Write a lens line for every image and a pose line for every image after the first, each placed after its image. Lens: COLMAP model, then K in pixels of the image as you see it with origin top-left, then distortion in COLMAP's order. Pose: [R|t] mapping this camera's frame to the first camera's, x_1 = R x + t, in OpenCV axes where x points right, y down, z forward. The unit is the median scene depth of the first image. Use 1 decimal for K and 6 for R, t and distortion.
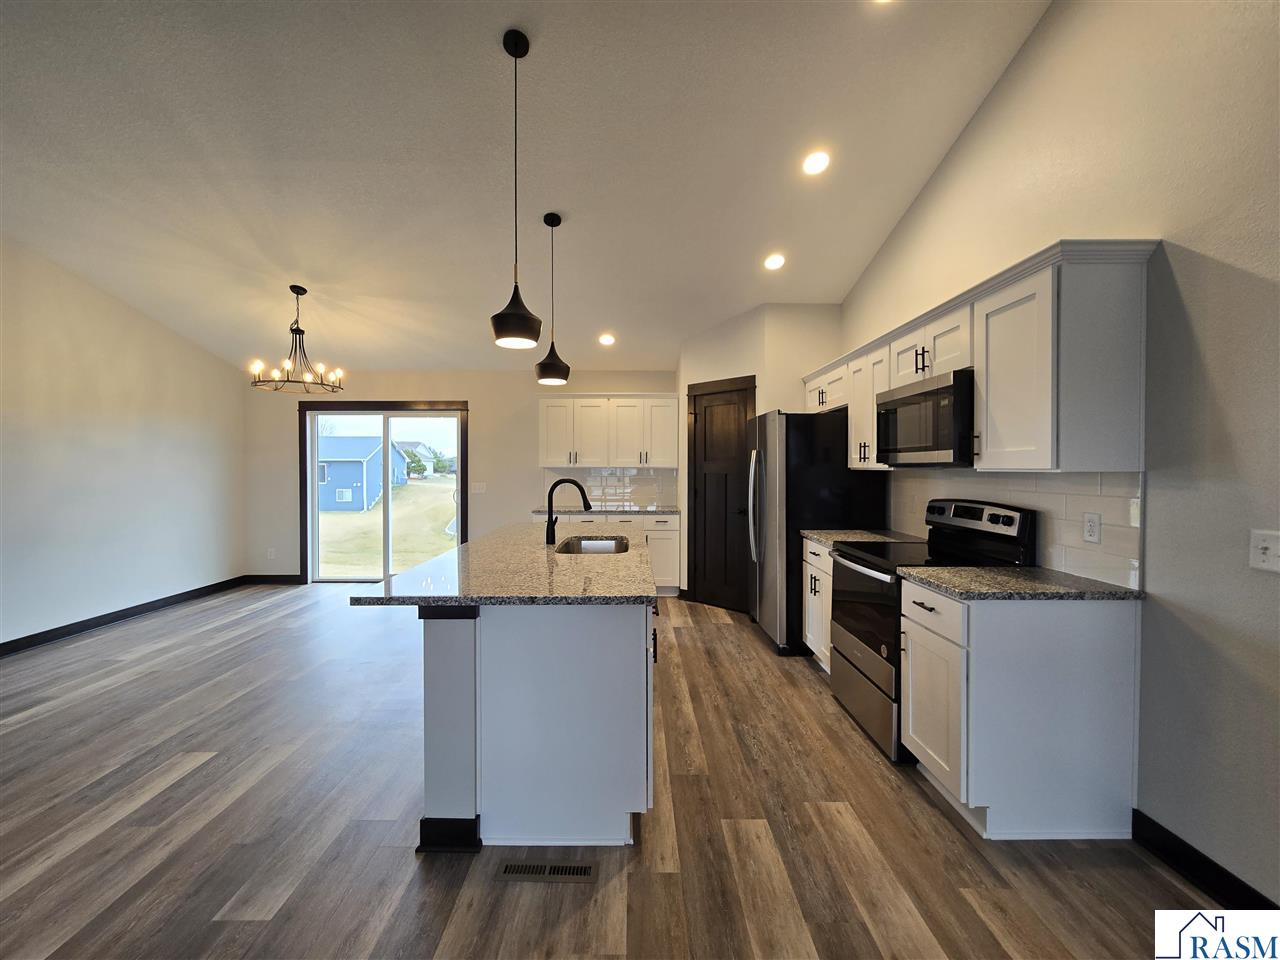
lens RADIAL K [[525.1, 0, 640.0], [0, 525.1, 480.0], [0, 0, 1]] dist [0.000658, 0.000023]
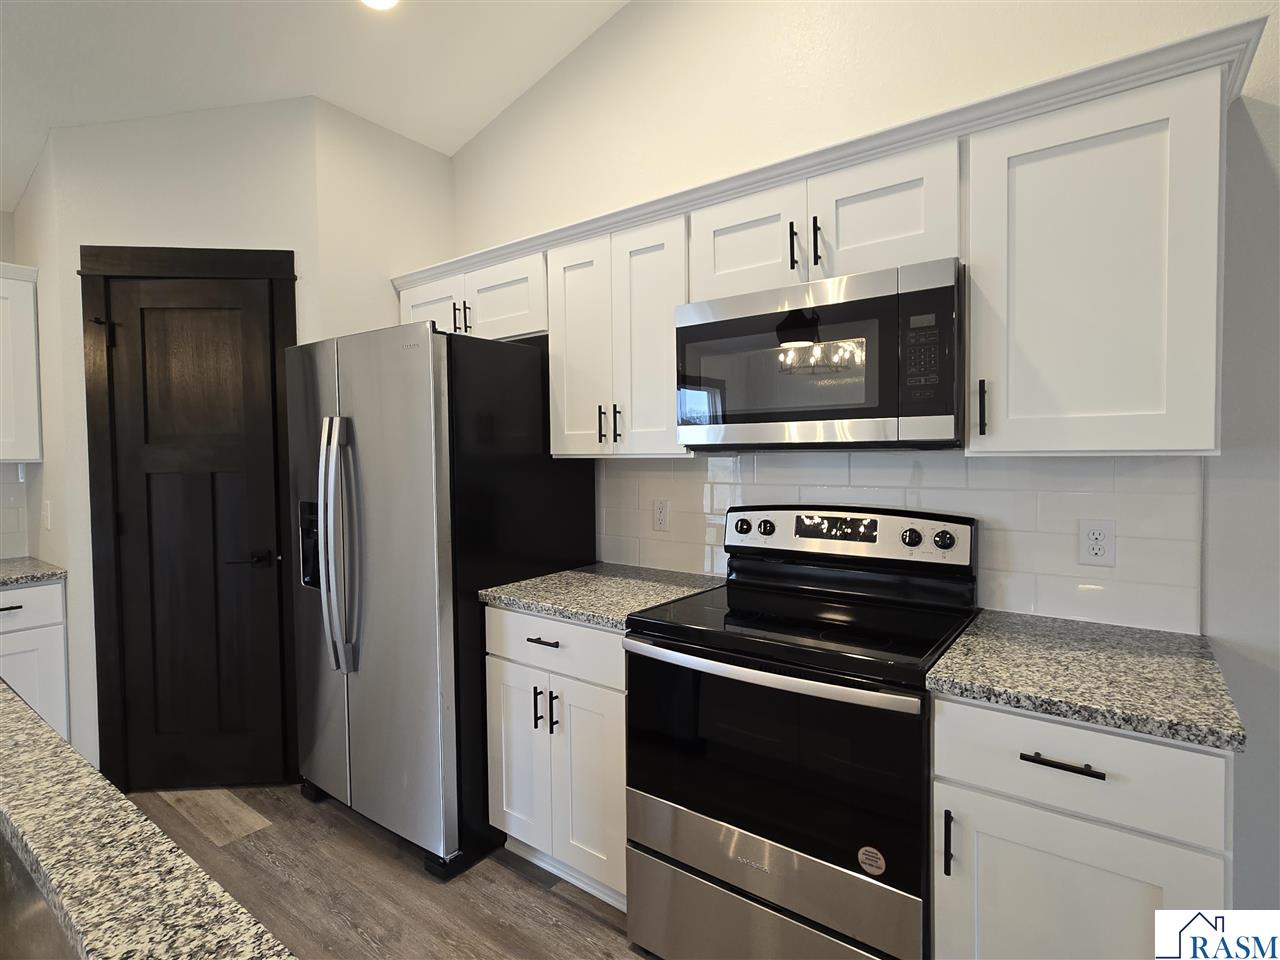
lens RADIAL K [[637.9, 0, 623.6], [0, 637.9, 473.9], [0, 0, 1]] dist [0.000510, 0.000326]
pose [[0.611517, -0.032804, 0.790551, -0.060530], [0.029484, 0.999391, 0.018663, -0.014466], [-0.790681, 0.011895, 0.612112, 0.590766]]
